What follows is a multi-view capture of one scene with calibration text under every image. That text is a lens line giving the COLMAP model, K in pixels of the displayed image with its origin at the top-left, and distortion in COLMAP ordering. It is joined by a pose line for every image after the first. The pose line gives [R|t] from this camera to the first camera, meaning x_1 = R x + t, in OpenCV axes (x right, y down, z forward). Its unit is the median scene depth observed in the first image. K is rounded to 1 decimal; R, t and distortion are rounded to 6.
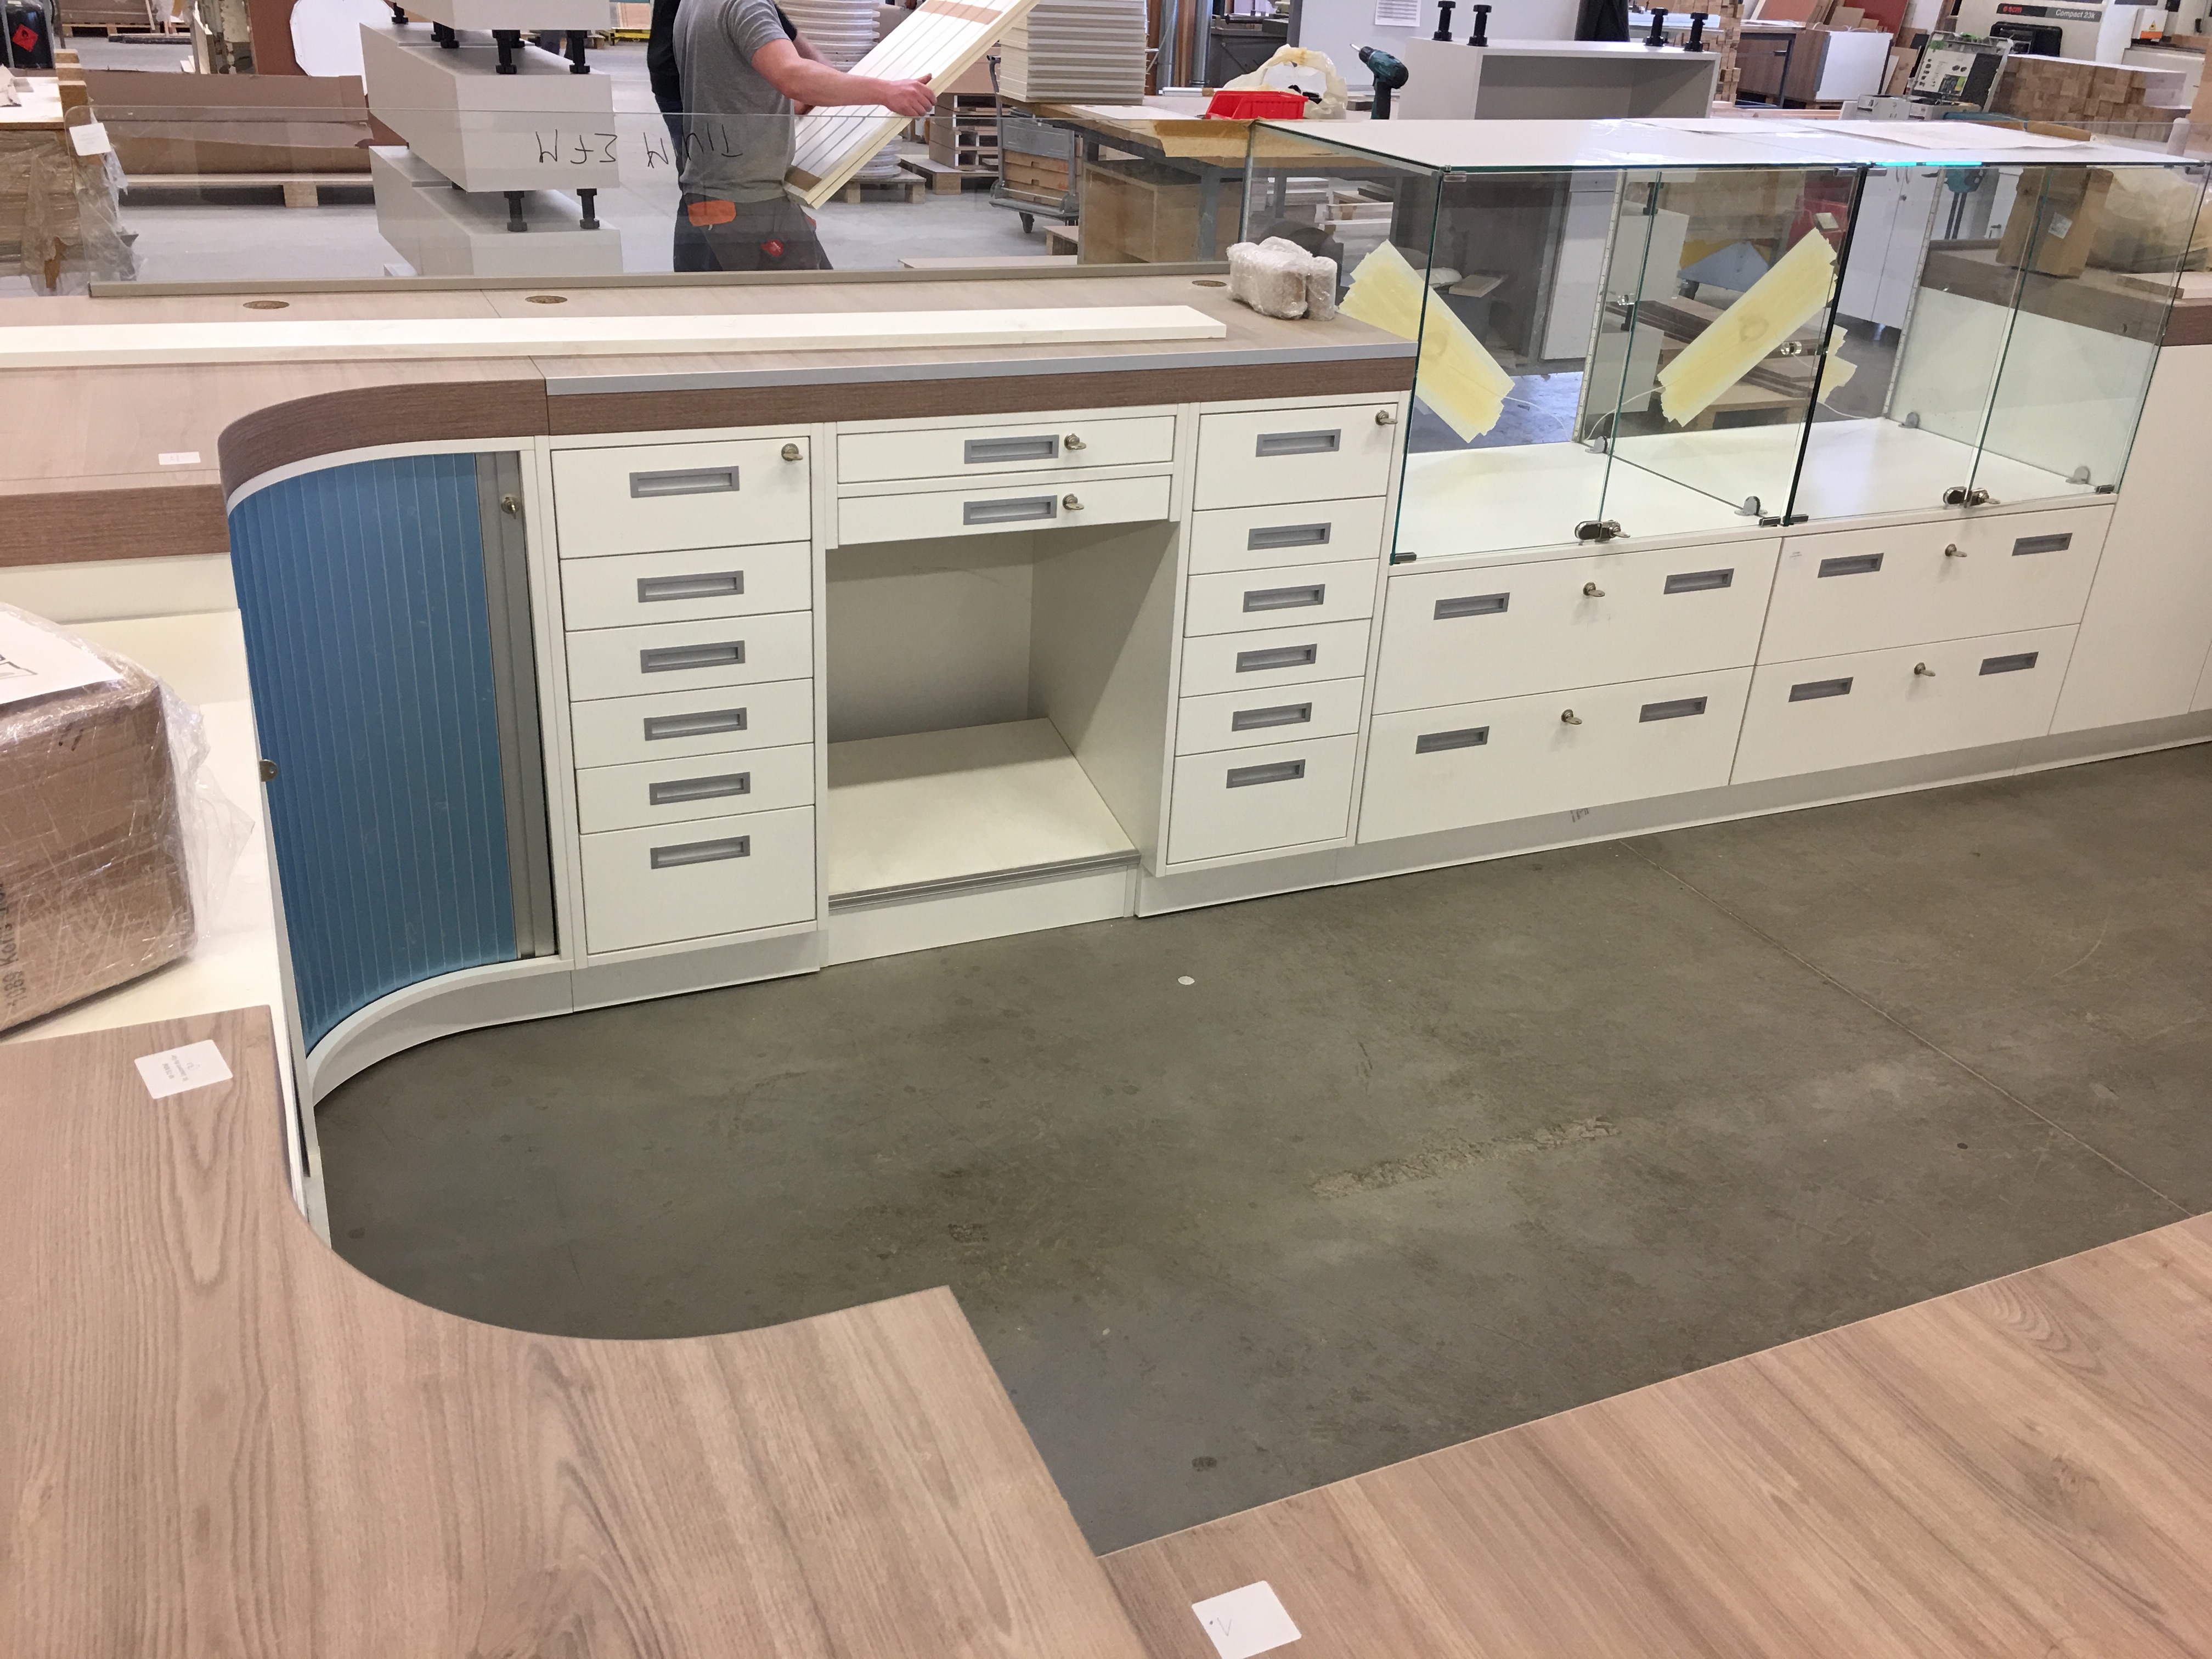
lens RADIAL K [[1919.0, 0, 1106.0], [0, 1919.0, 829.5], [0, 0, 1]] dist [0.049785, 0.003996]
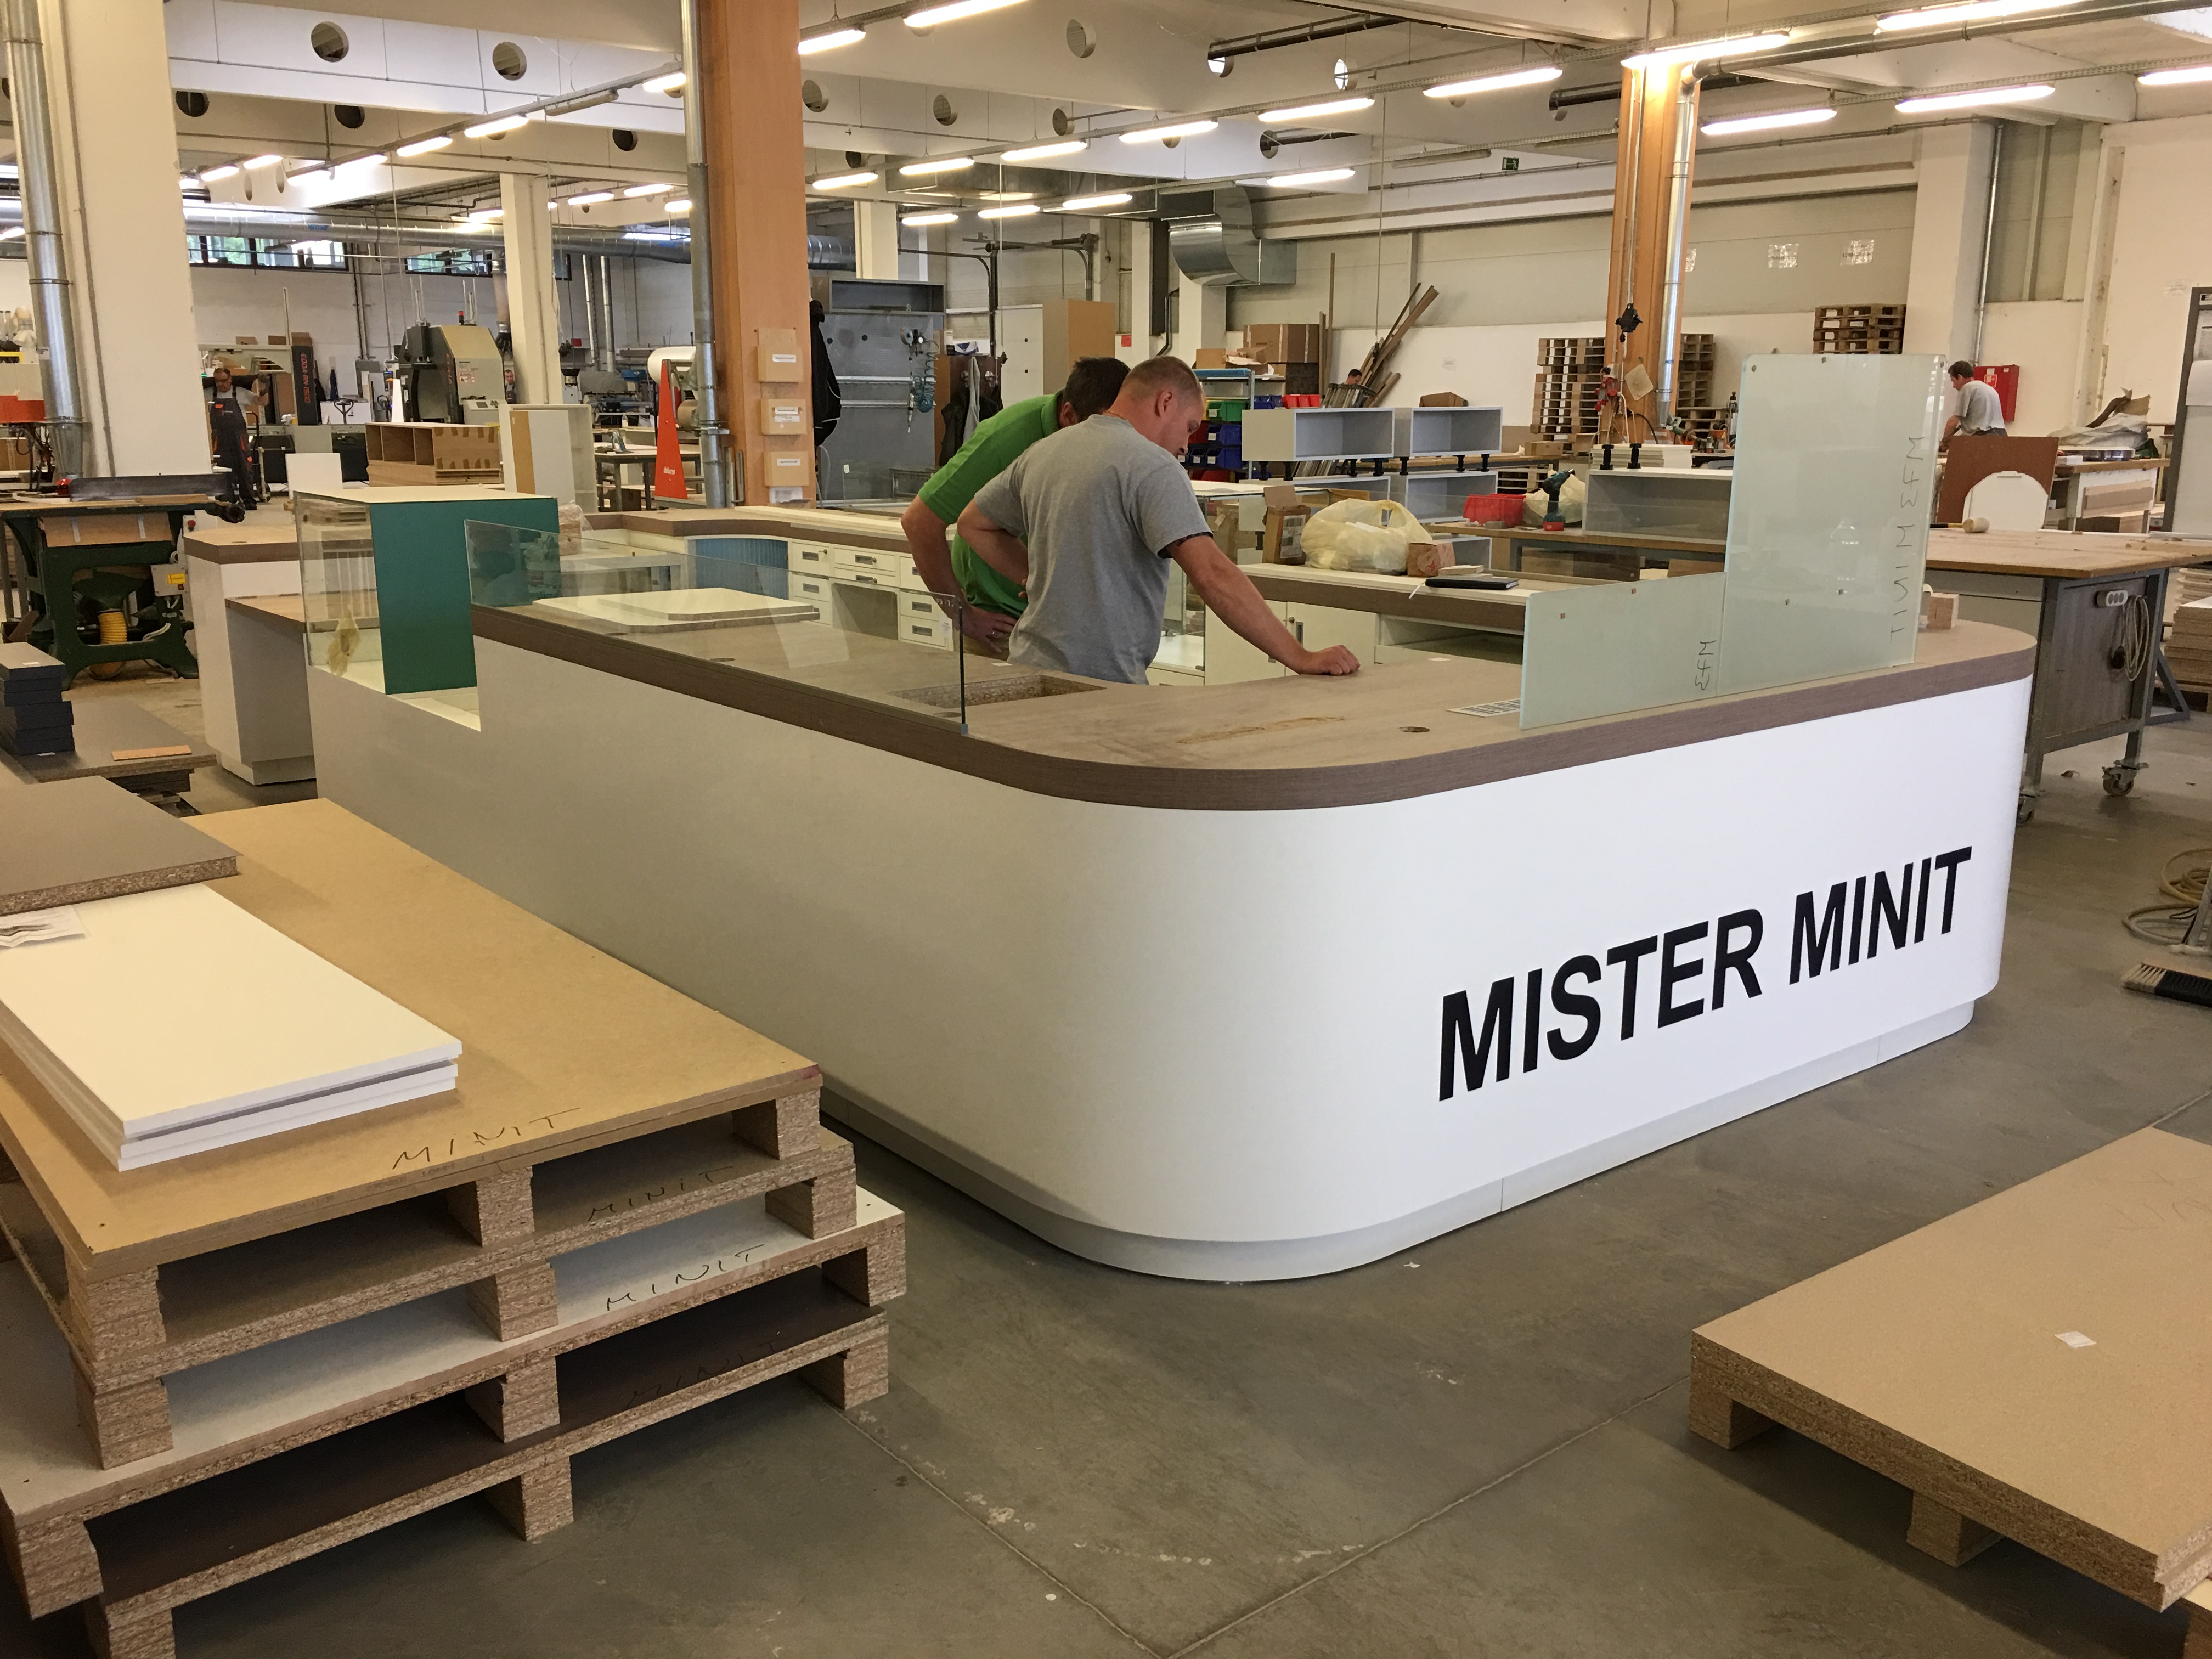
lens RADIAL K [[1919.0, 0, 1106.0], [0, 1919.0, 829.5], [0, 0, 1]] dist [0.049785, 0.003996]
pose [[0.242770, 0.167167, -0.955572, 3.138920], [-0.405750, 0.912236, 0.056502, -0.134283], [0.881152, 0.374007, 0.289291, 0.609560]]
